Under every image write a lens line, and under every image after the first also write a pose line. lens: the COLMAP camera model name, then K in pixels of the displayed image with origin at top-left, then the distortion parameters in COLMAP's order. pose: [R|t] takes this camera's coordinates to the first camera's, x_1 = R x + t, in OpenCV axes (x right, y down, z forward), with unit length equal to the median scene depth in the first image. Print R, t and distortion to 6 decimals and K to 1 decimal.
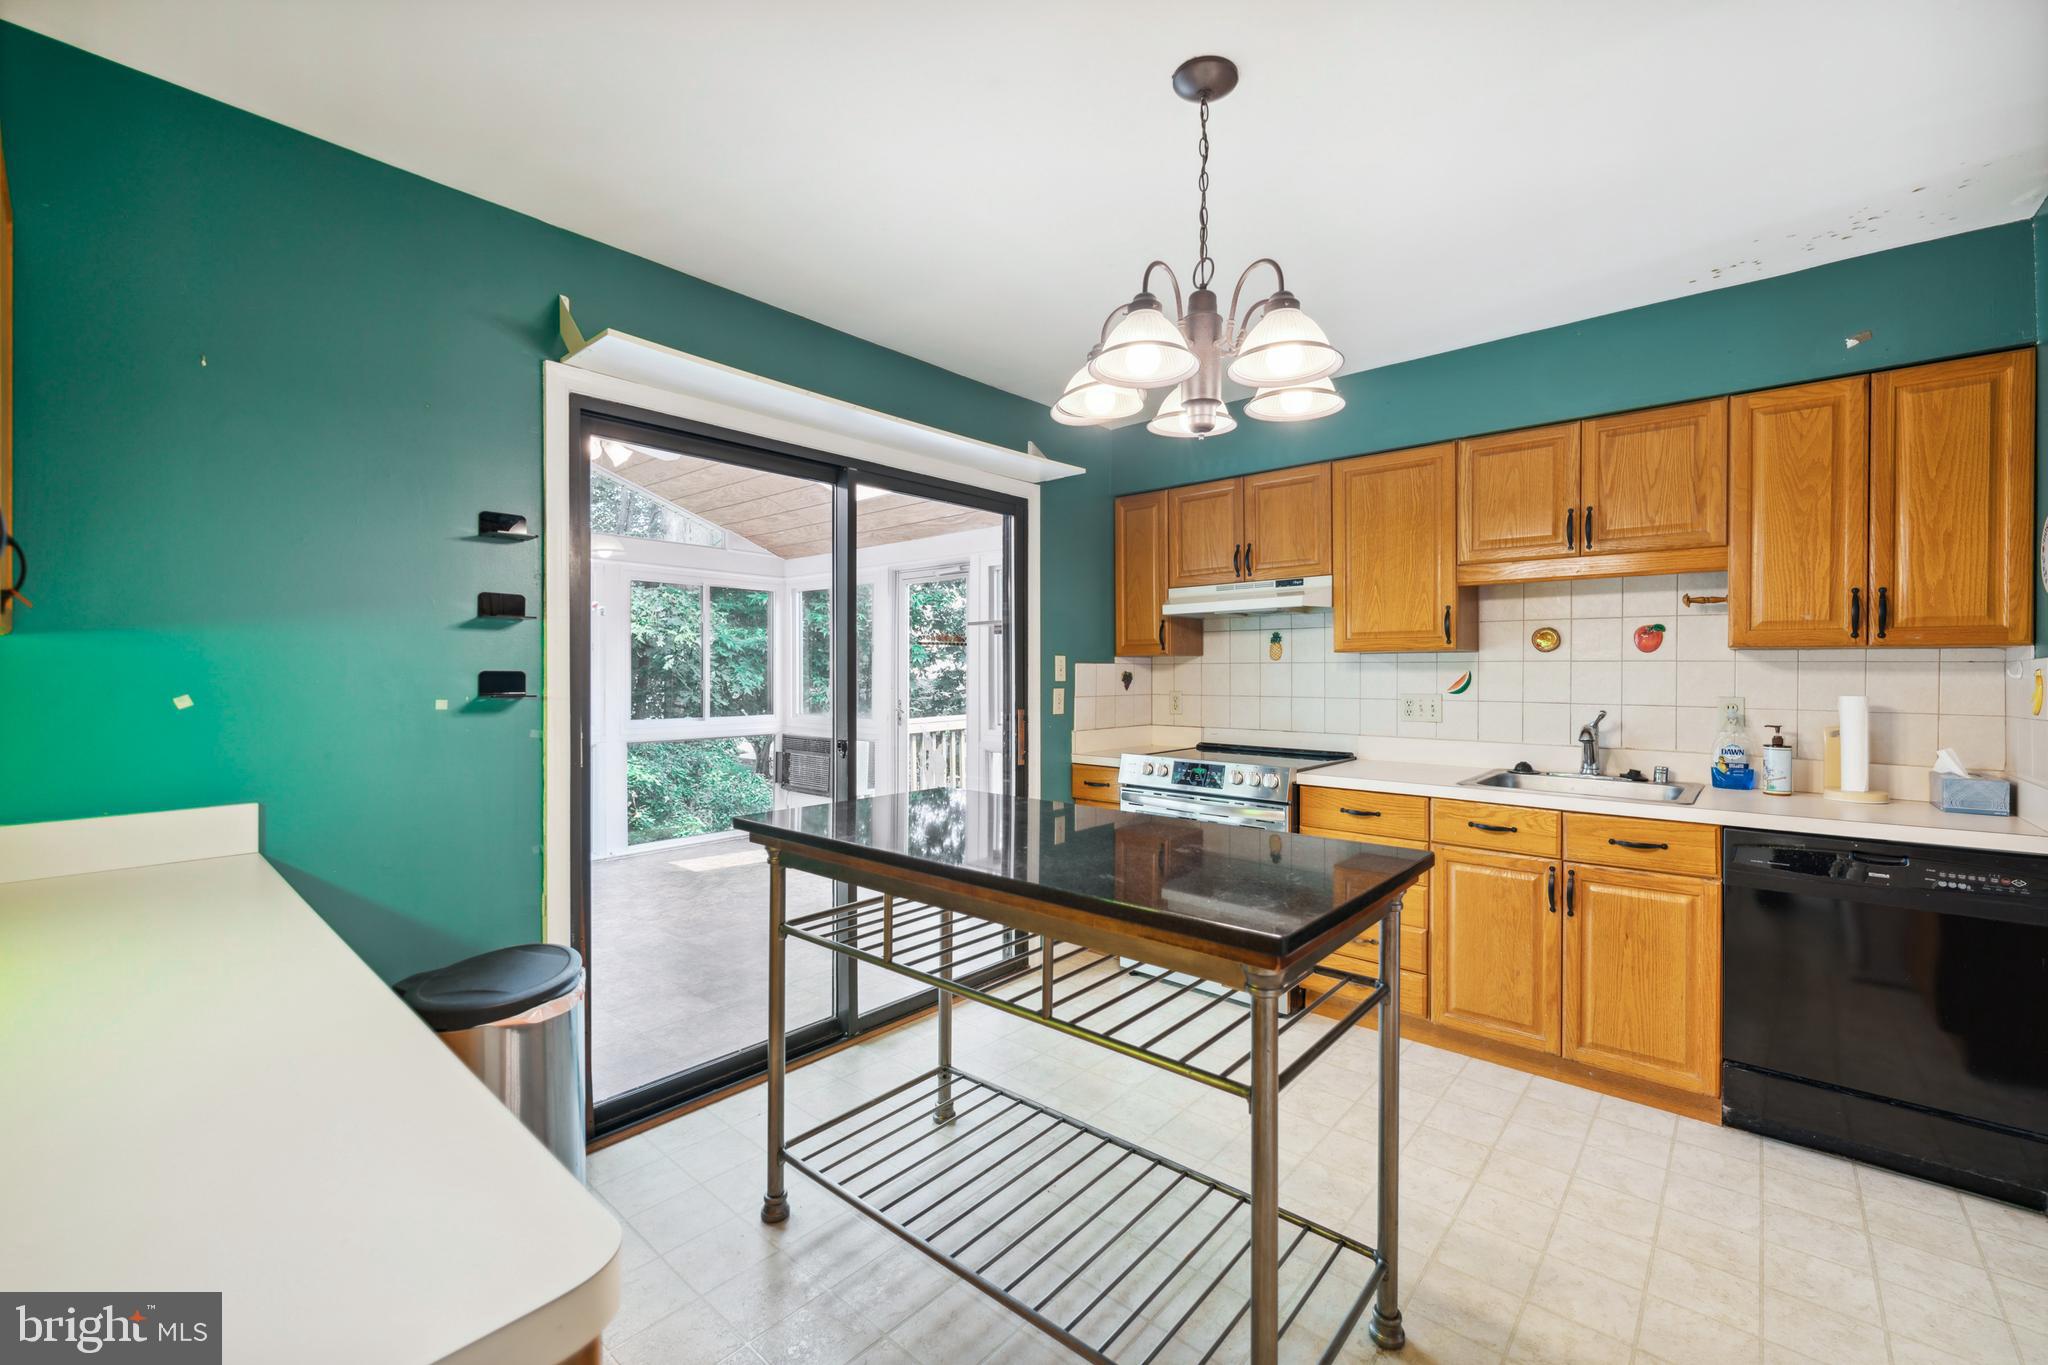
lens RADIAL K [[840.0, 0, 1031.0], [0, 840.0, 678.4], [0, 0, 1]] dist [0.000468, 0.001105]
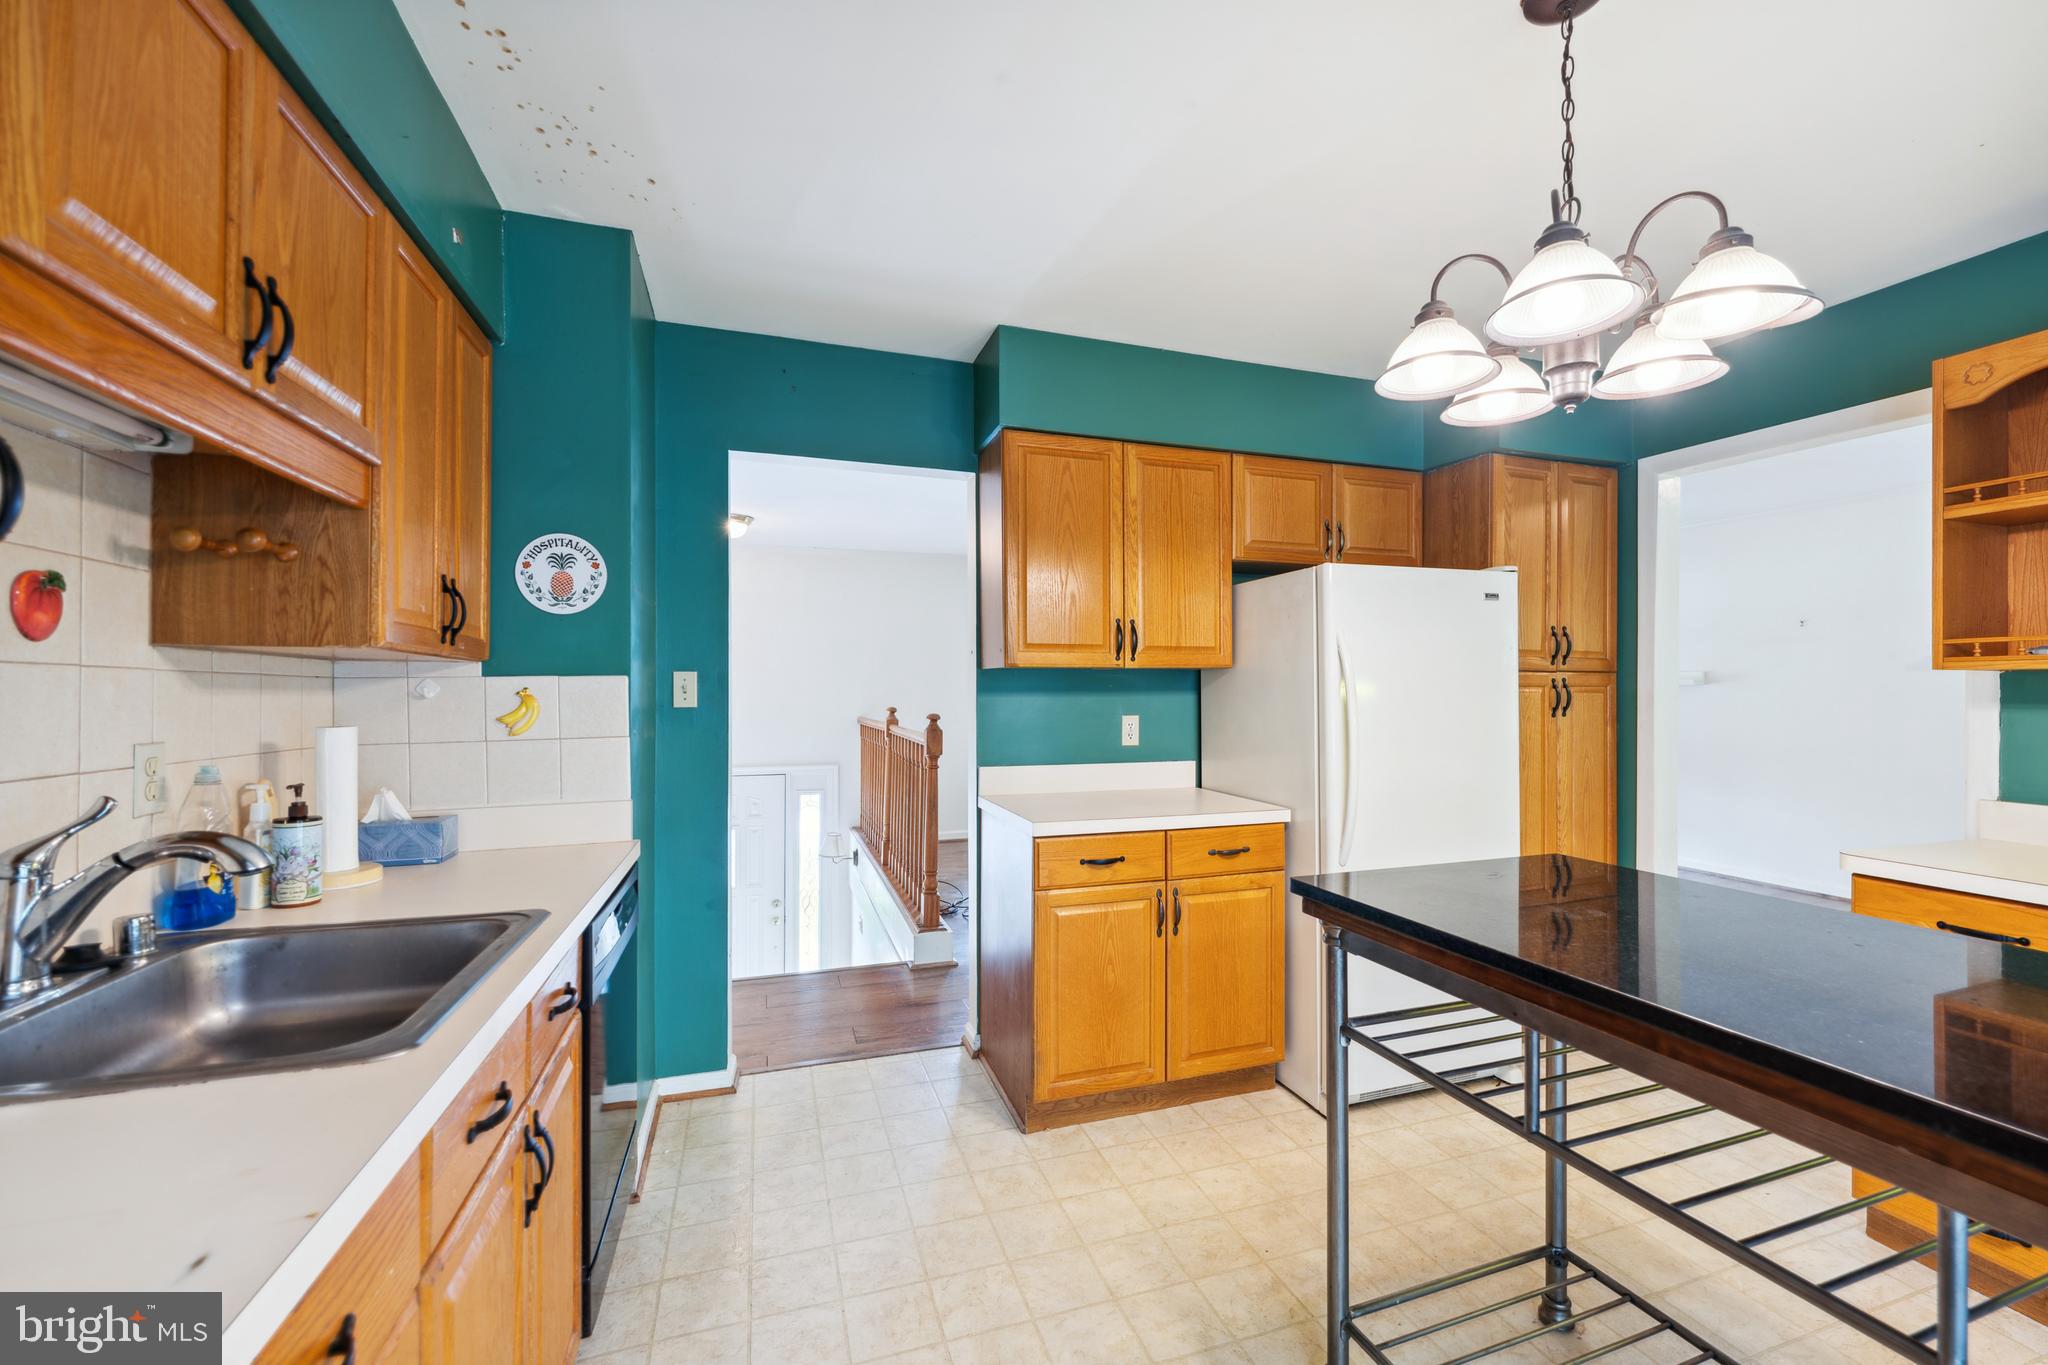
lens RADIAL K [[840.0, 0, 1029.4], [0, 840.0, 691.4], [0, 0, 1]] dist [0.000468, 0.001105]
pose [[-0.872700, -0.001555, 0.488255, 0.145775], [0.003828, 0.999942, 0.010027, -0.009710], [-0.488242, 0.010620, -0.872644, 1.073248]]
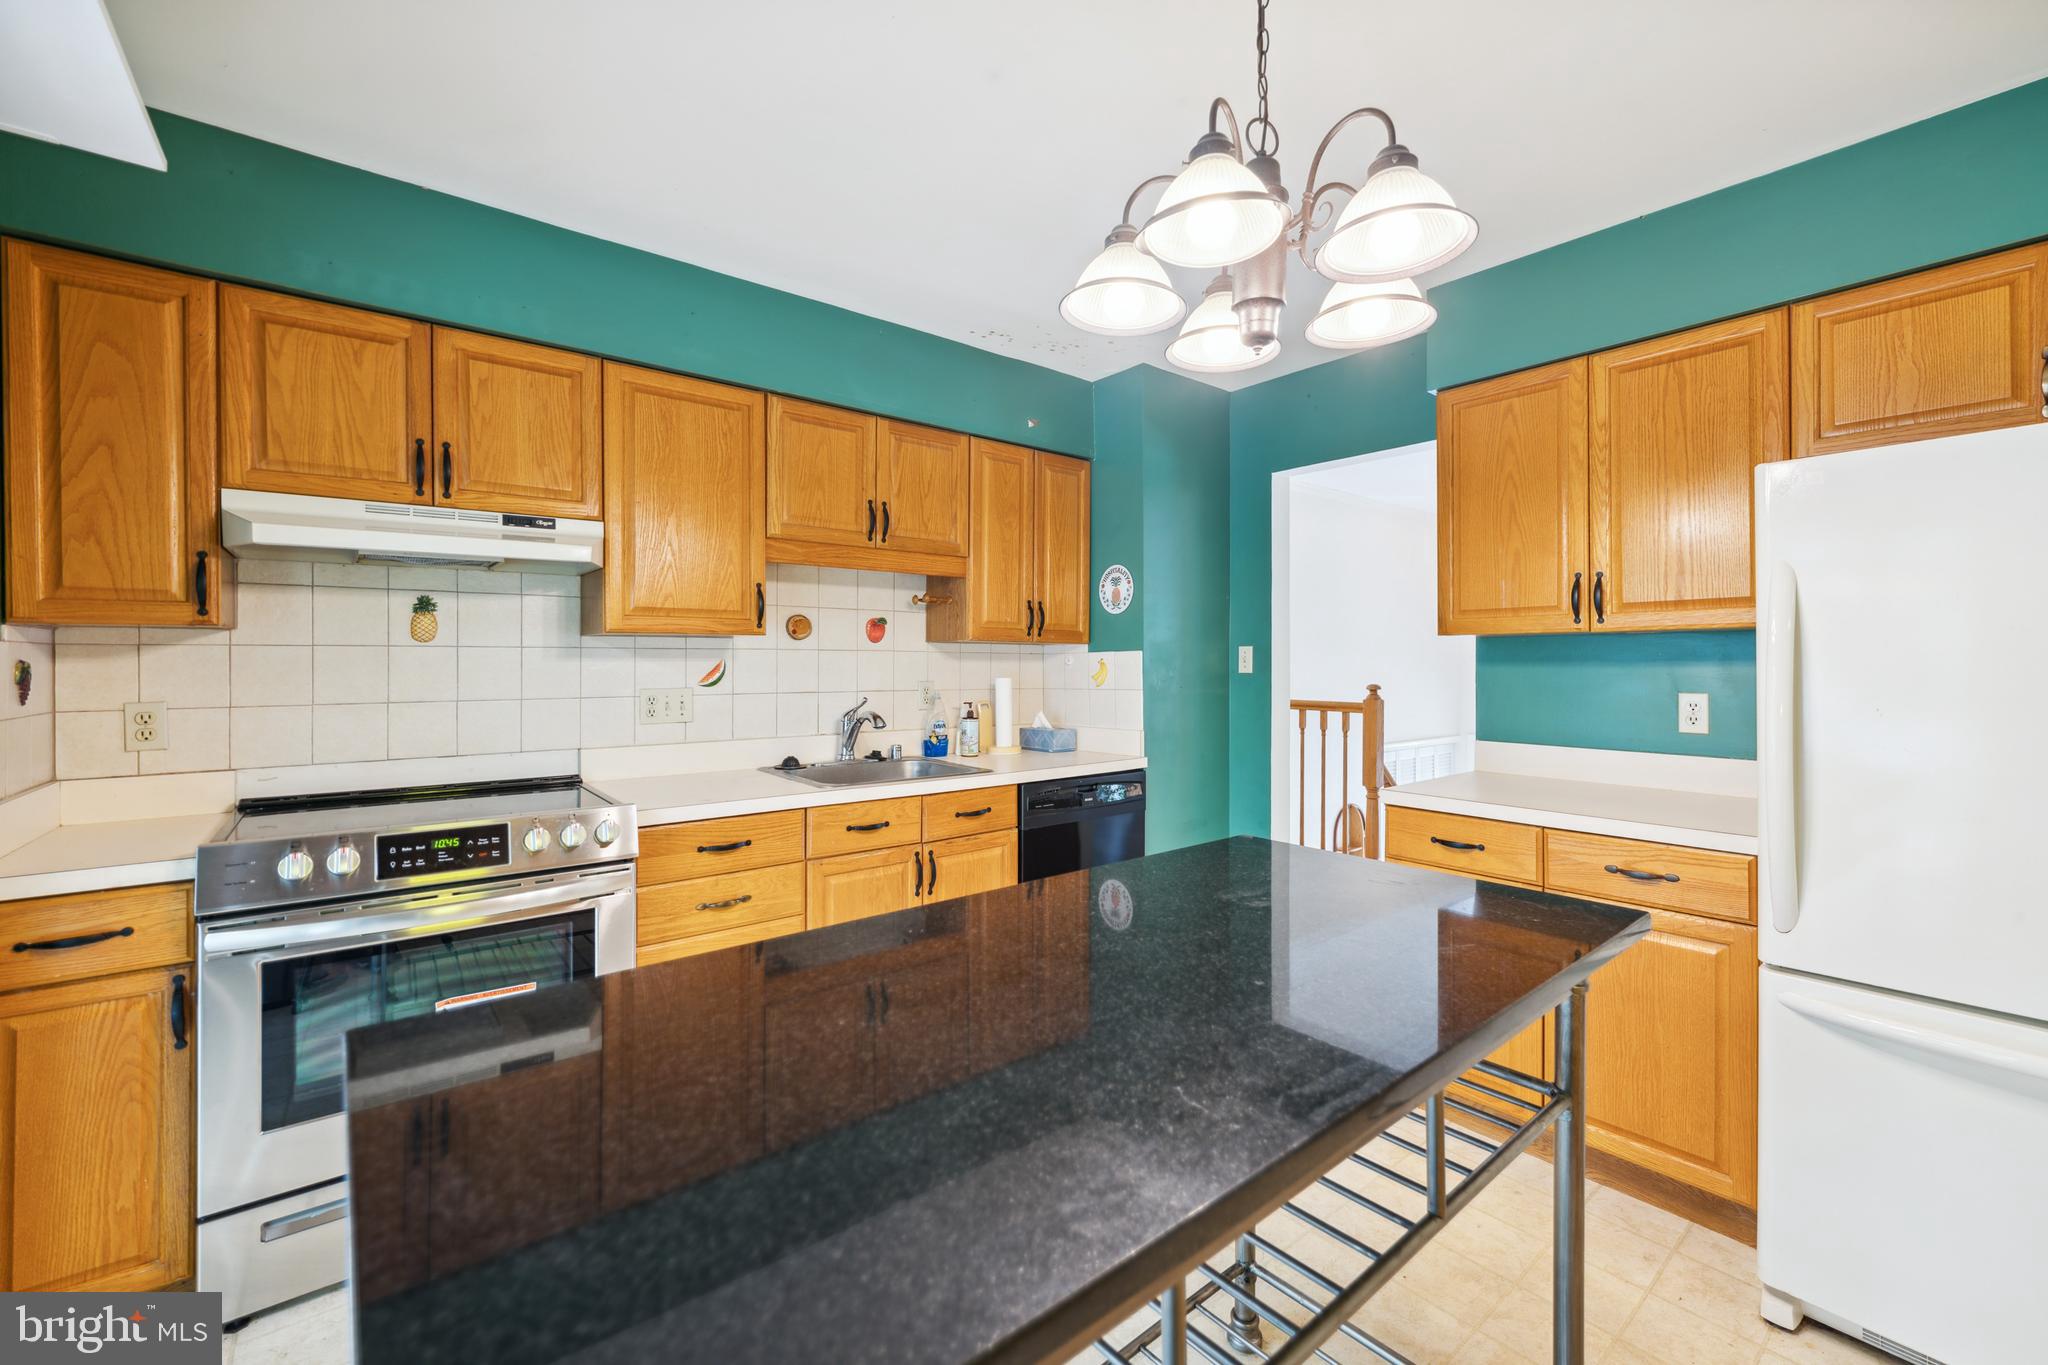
lens RADIAL K [[840.0, 0, 1042.4], [0, 840.0, 665.8], [0, 0, 1]] dist [0.000468, 0.001105]
pose [[0.152479, -0.005817, 0.988290, -0.306883], [0.009229, 0.999947, 0.004461, -0.003679], [-0.988264, 0.008441, 0.152525, 0.594167]]
